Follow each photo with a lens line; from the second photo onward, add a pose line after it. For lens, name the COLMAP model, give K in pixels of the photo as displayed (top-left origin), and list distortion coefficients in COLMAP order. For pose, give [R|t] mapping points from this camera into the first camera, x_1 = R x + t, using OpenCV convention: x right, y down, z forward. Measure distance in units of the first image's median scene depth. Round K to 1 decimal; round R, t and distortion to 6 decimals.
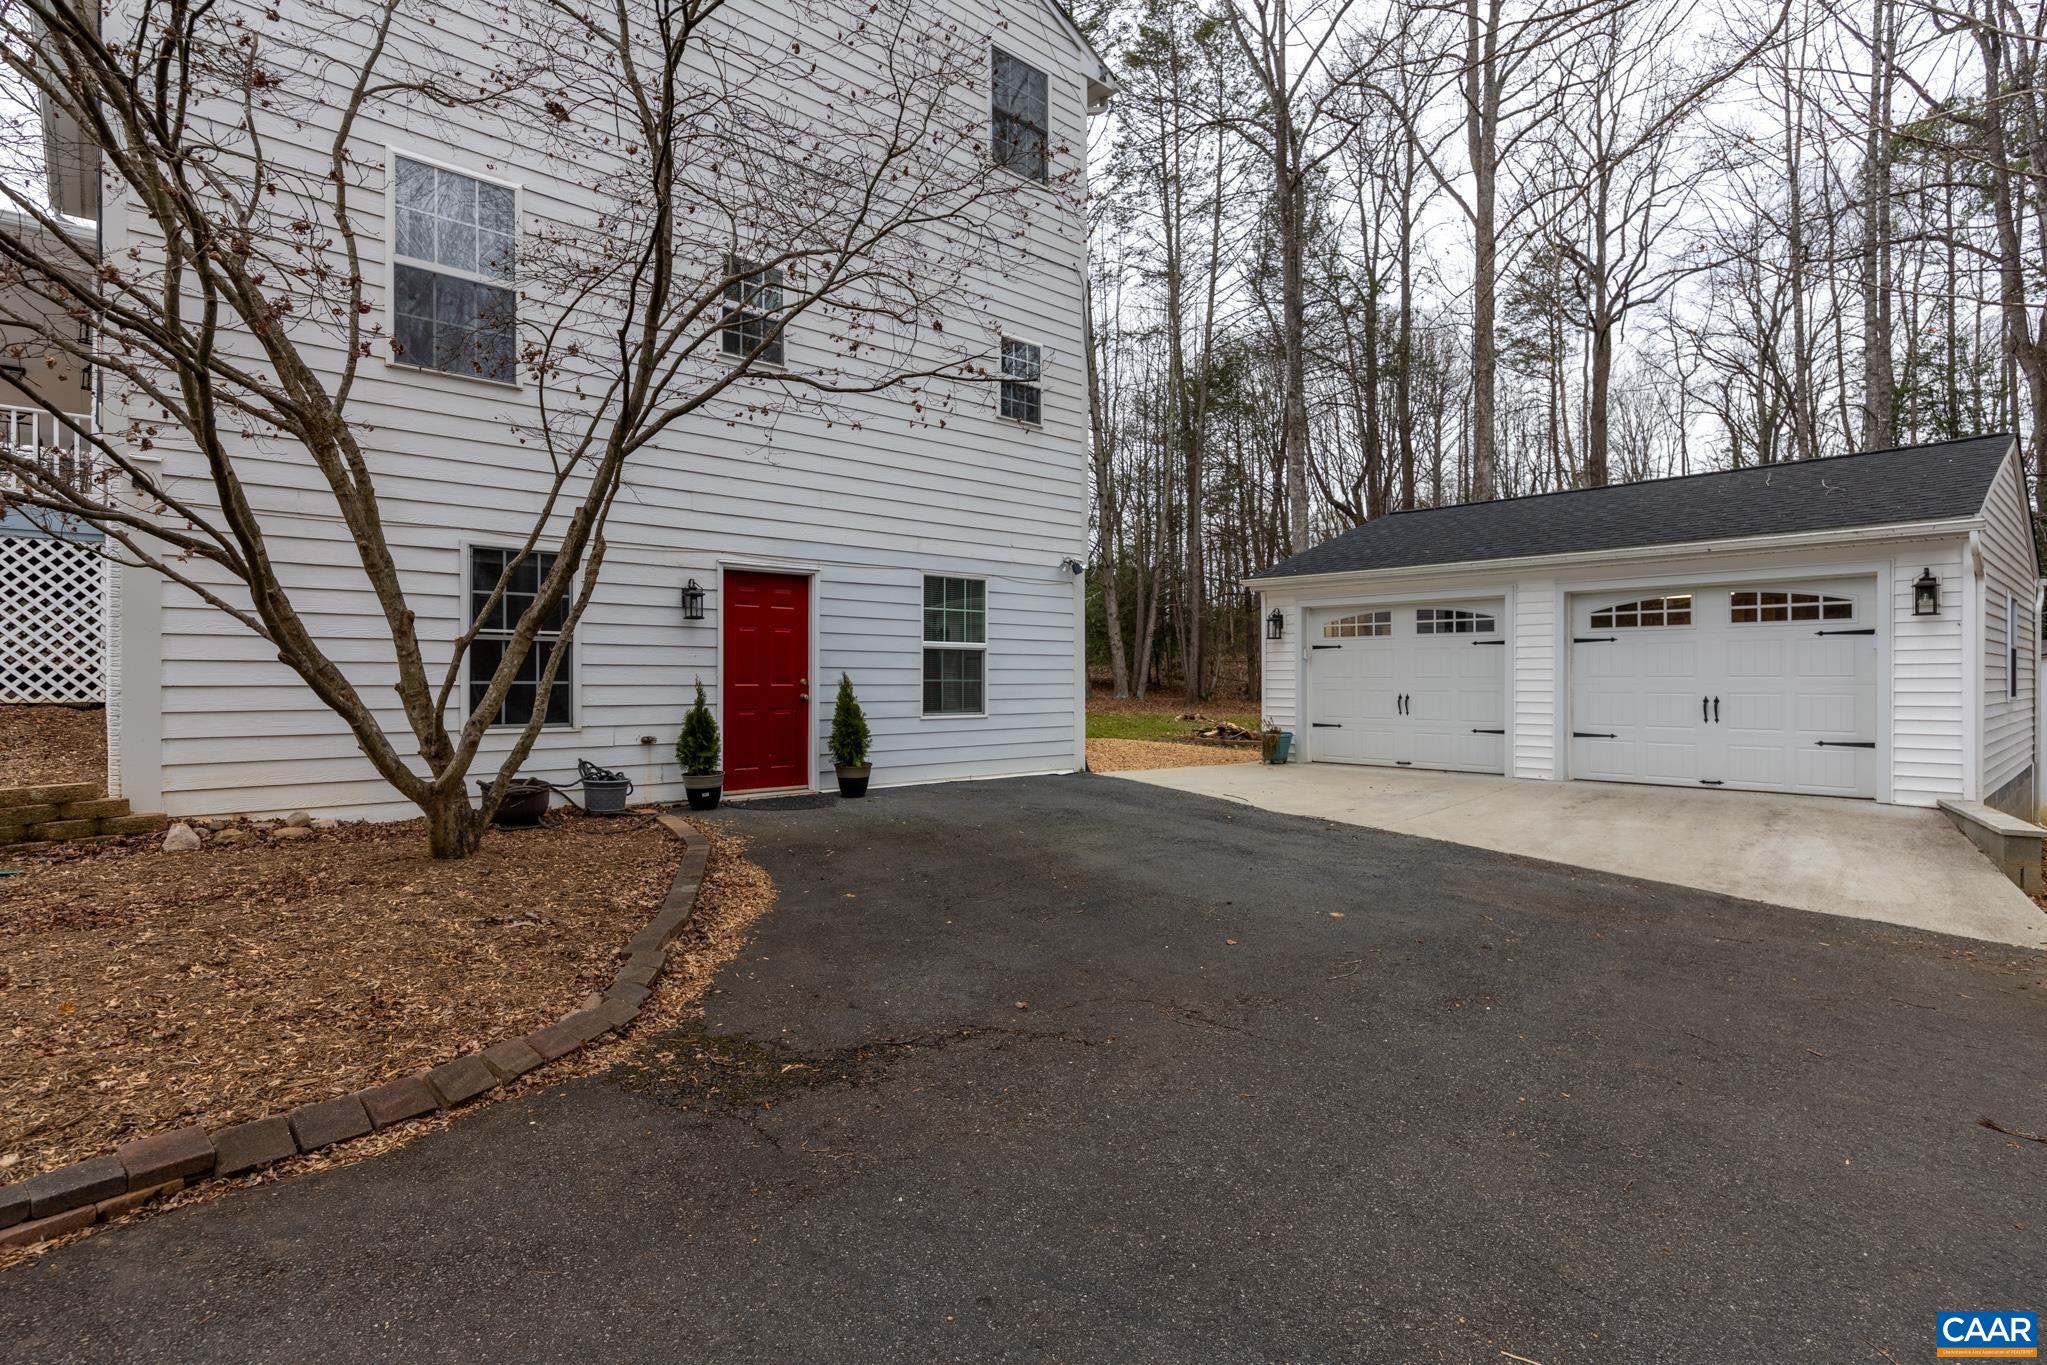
lens RADIAL K [[1019.3, 0, 1020.8], [0, 1019.3, 673.2], [0, 0, 1]] dist [0.001407, 0.001752]
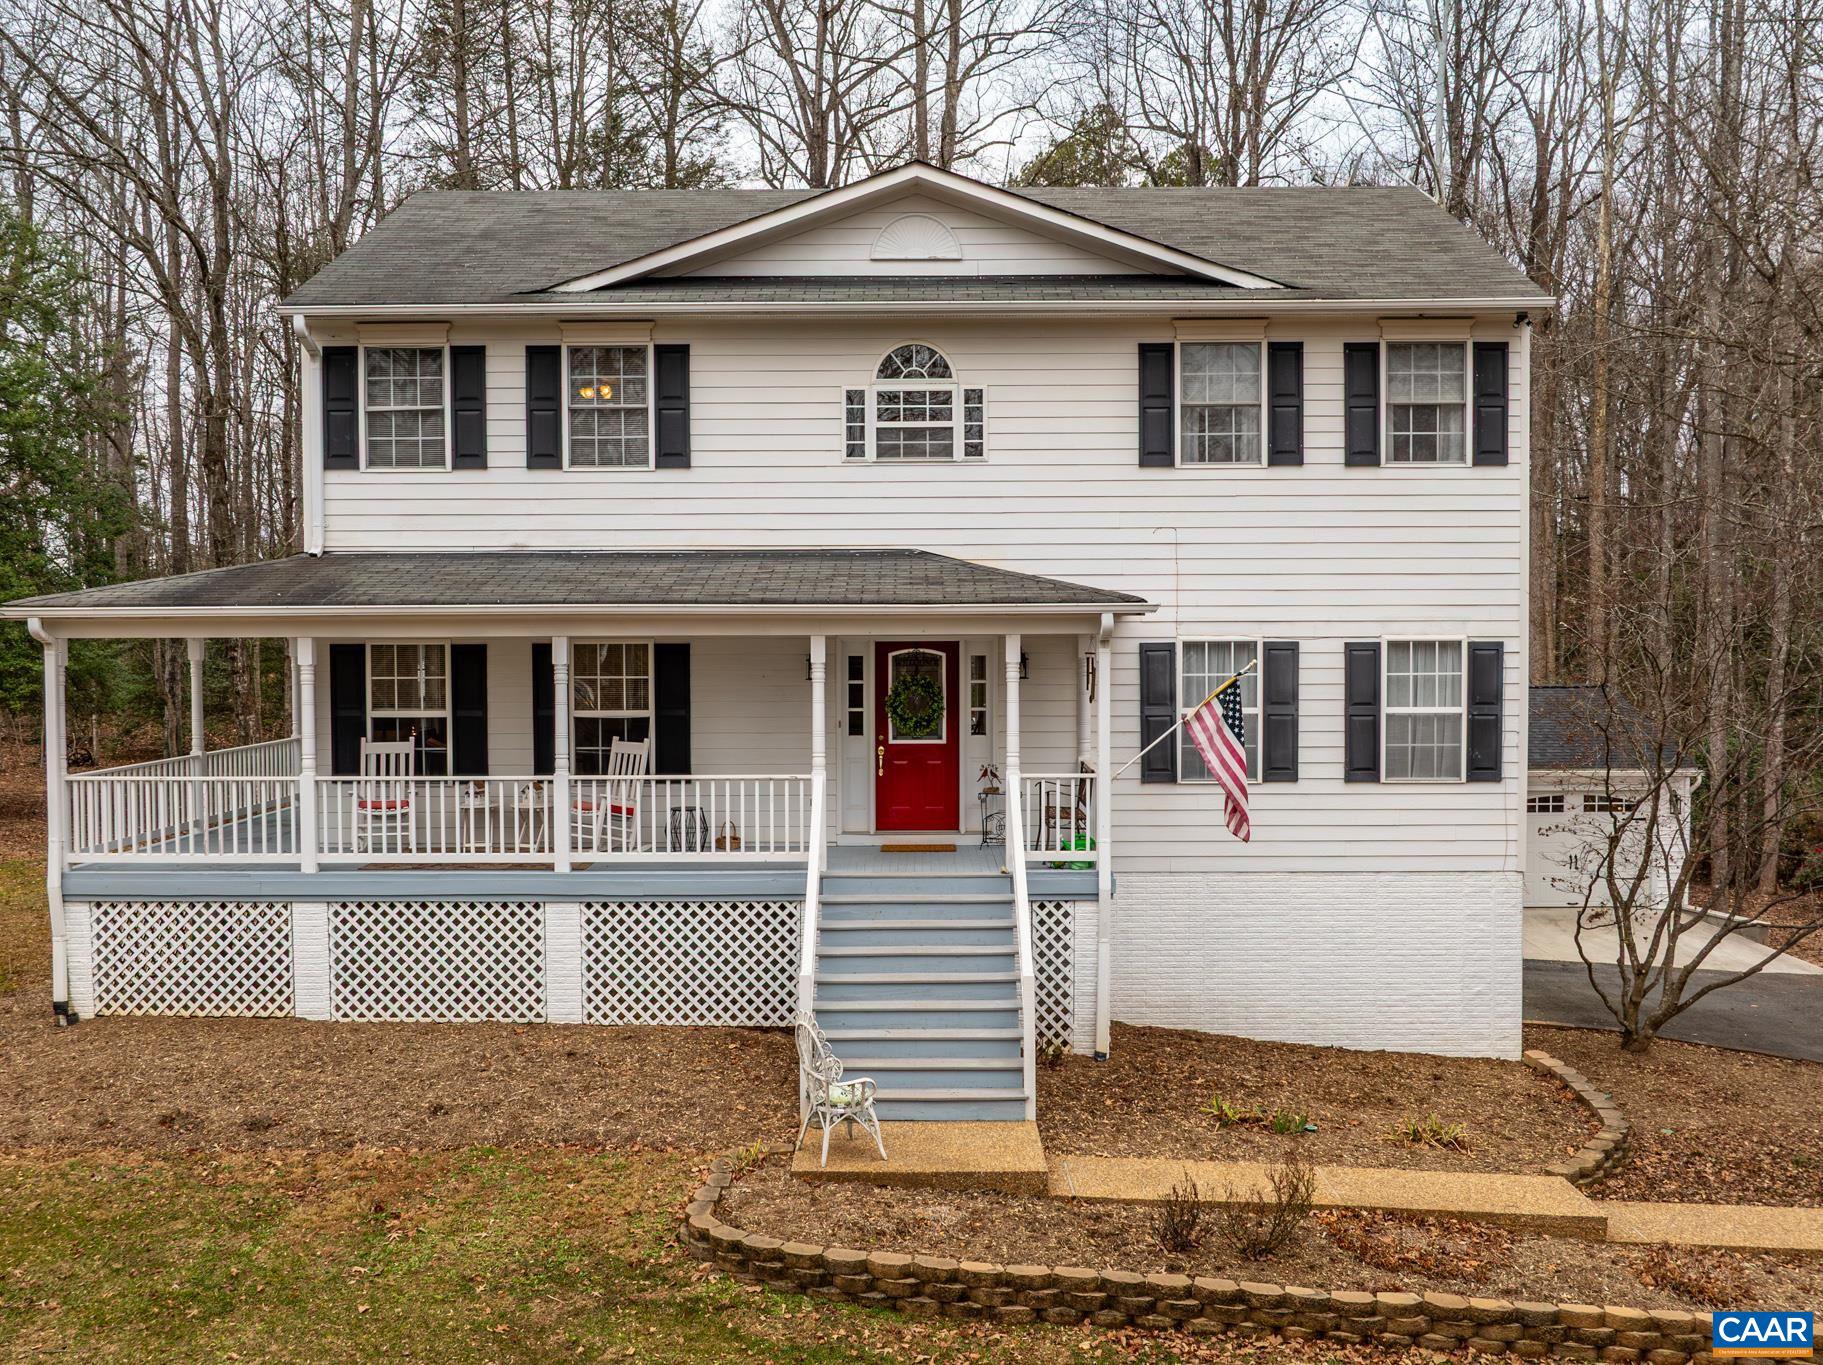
lens RADIAL K [[1683.0, 0, 908.8], [0, 1683.0, 695.2], [0, 0, 1]] dist [-0.023198, -0.018027]
pose [[0.680029, -0.031246, 0.732519, -2.007750], [0.003845, 0.999230, 0.039053, -0.334865], [-0.733175, -0.023741, 0.679625, -0.087434]]
